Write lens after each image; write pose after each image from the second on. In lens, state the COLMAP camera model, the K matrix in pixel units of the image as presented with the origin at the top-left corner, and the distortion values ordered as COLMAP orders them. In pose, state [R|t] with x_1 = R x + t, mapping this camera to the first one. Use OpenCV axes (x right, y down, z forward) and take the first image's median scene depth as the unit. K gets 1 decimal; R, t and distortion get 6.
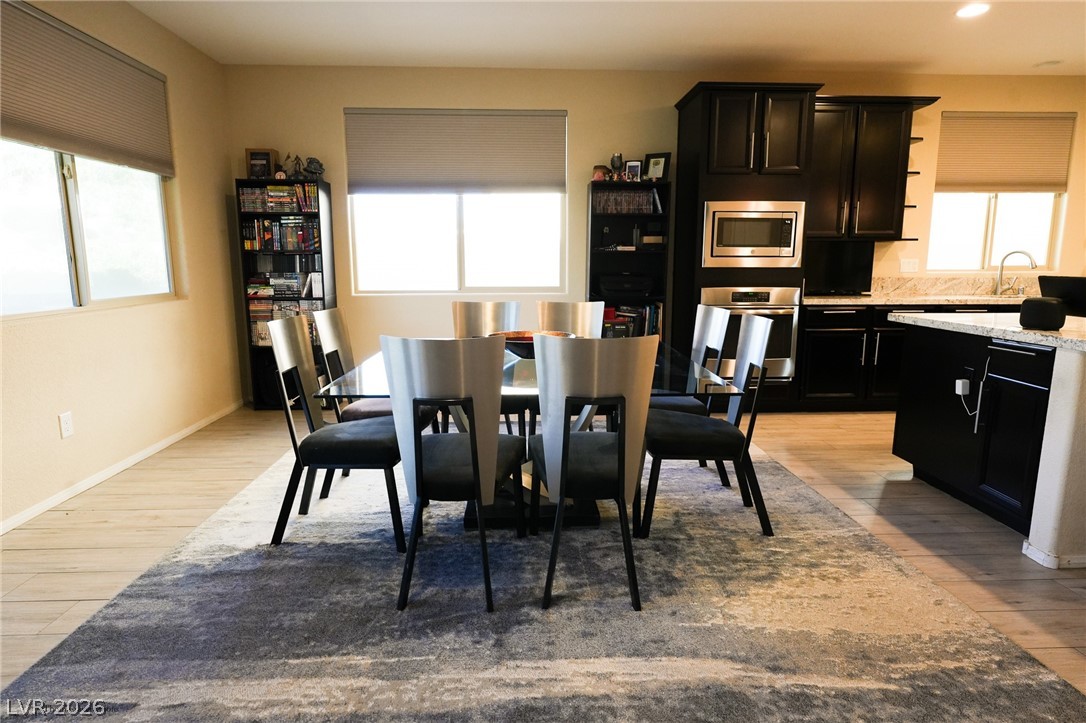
lens RADIAL K [[589.4, 0, 538.1], [0, 589.4, 360.2], [0, 0, 1]] dist [-0.004018, 0.003623]
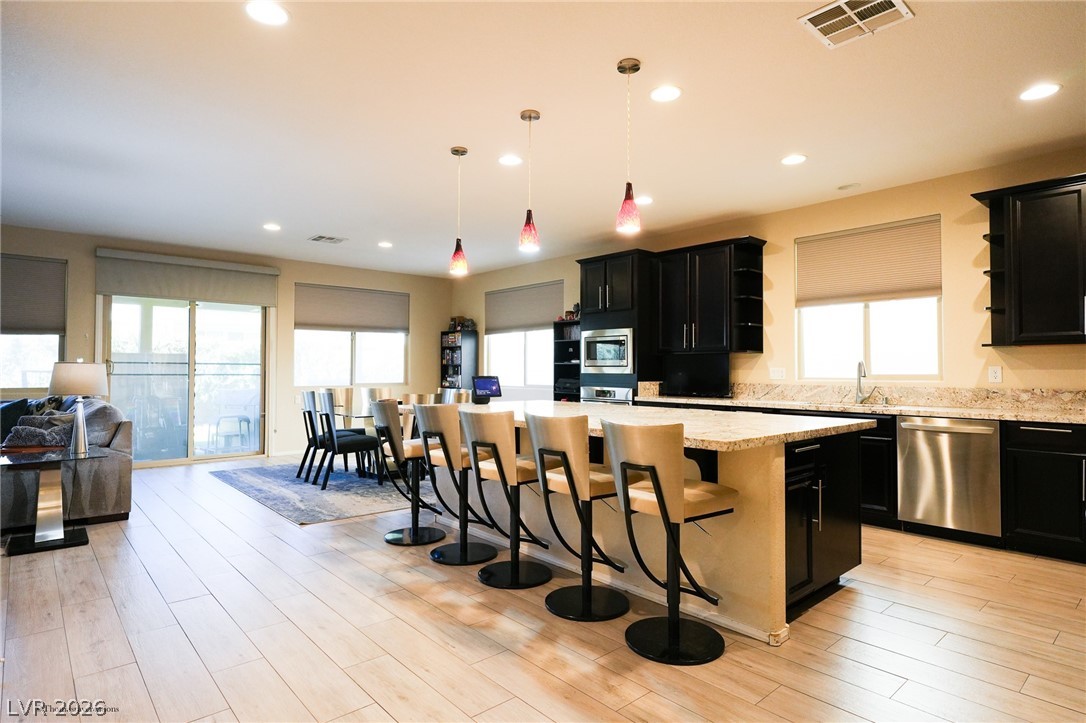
lens RADIAL K [[589.4, 0, 542.2], [0, 589.4, 362.1], [0, 0, 1]] dist [-0.004018, 0.003623]
pose [[0.629733, -0.009242, -0.776757, 1.339146], [-0.130187, 0.984531, -0.117260, 0.006023], [0.765825, 0.174966, 0.618789, -0.030320]]
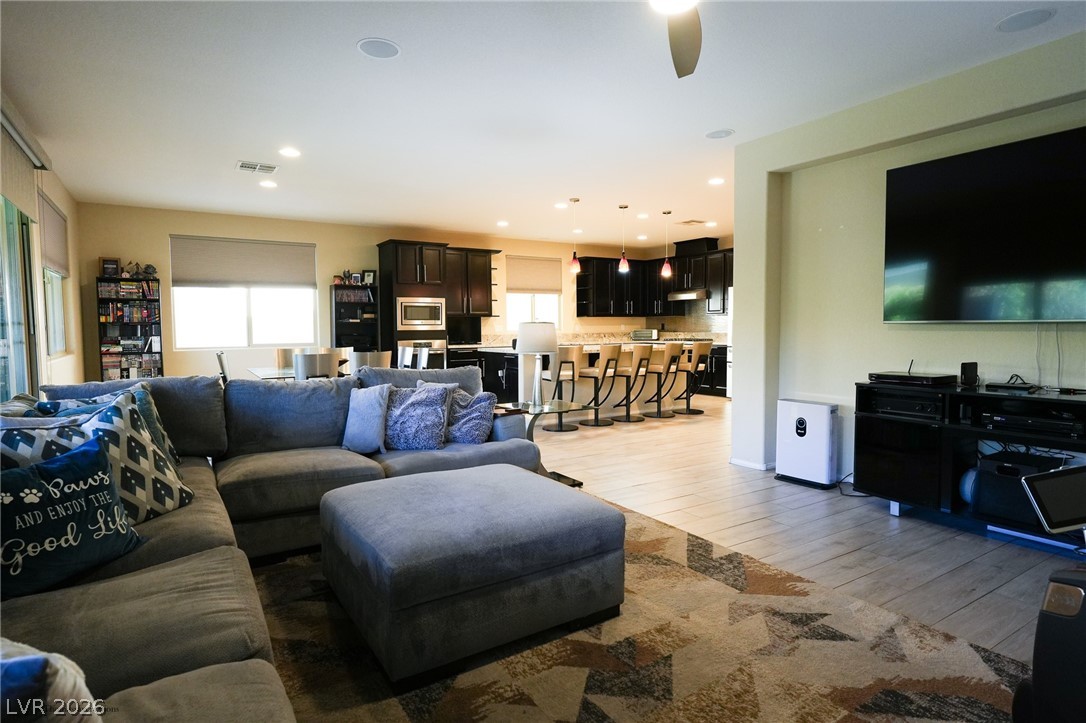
lens RADIAL K [[589.4, 0, 538.8], [0, 589.4, 360.9], [0, 0, 1]] dist [-0.004018, 0.003623]
pose [[0.864232, -0.035701, 0.501825, -0.281706], [0.092145, 0.991838, -0.088128, 0.148156], [-0.494583, 0.122403, 0.860468, -0.843589]]
